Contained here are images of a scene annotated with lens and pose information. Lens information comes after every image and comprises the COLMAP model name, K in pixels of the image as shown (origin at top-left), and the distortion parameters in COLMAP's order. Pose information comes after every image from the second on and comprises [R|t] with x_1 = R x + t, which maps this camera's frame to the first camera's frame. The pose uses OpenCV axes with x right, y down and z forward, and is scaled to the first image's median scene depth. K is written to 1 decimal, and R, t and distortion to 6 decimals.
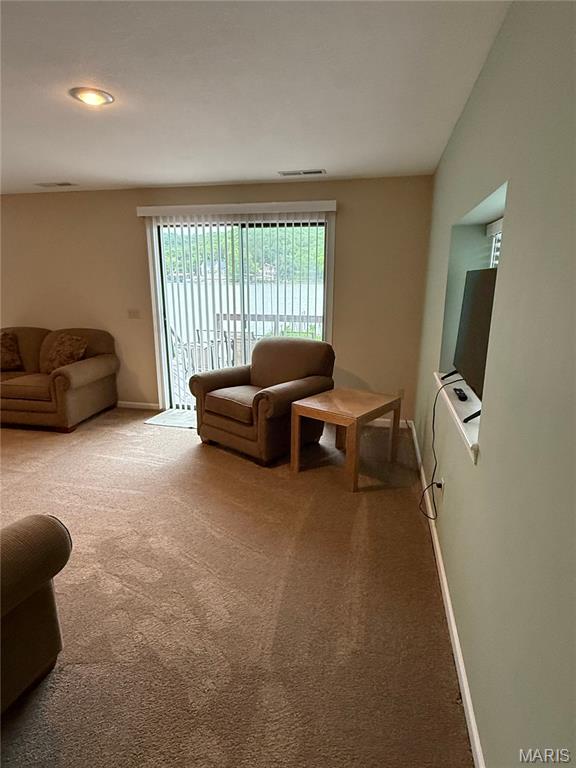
lens RADIAL K [[421.2, 0, 287.9], [0, 421.2, 381.1], [0, 0, 1]] dist [0.000847, 0.000554]
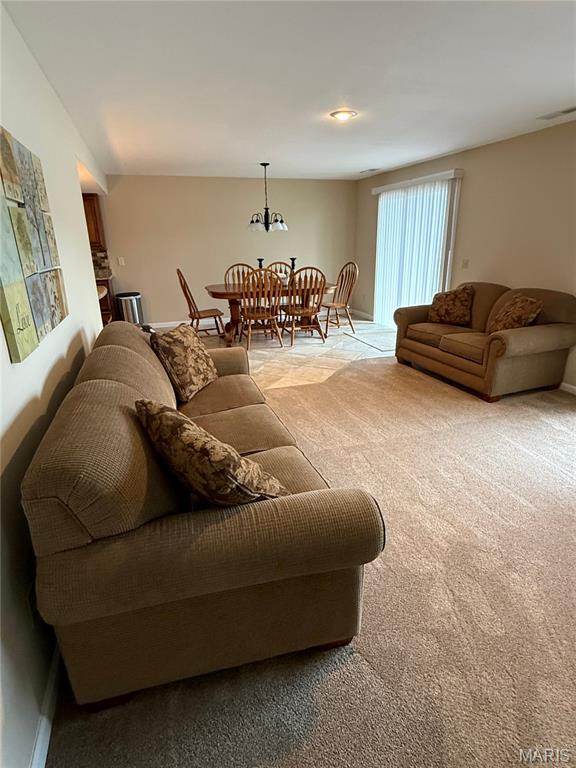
lens RADIAL K [[421.2, 0, 287.9], [0, 421.2, 381.1], [0, 0, 1]] dist [0.000847, 0.000554]
pose [[0.506433, 0.267399, -0.819771, -0.001455], [-0.187716, 0.962089, 0.197856, -0.020898], [0.841599, 0.053683, 0.537428, 0.132616]]
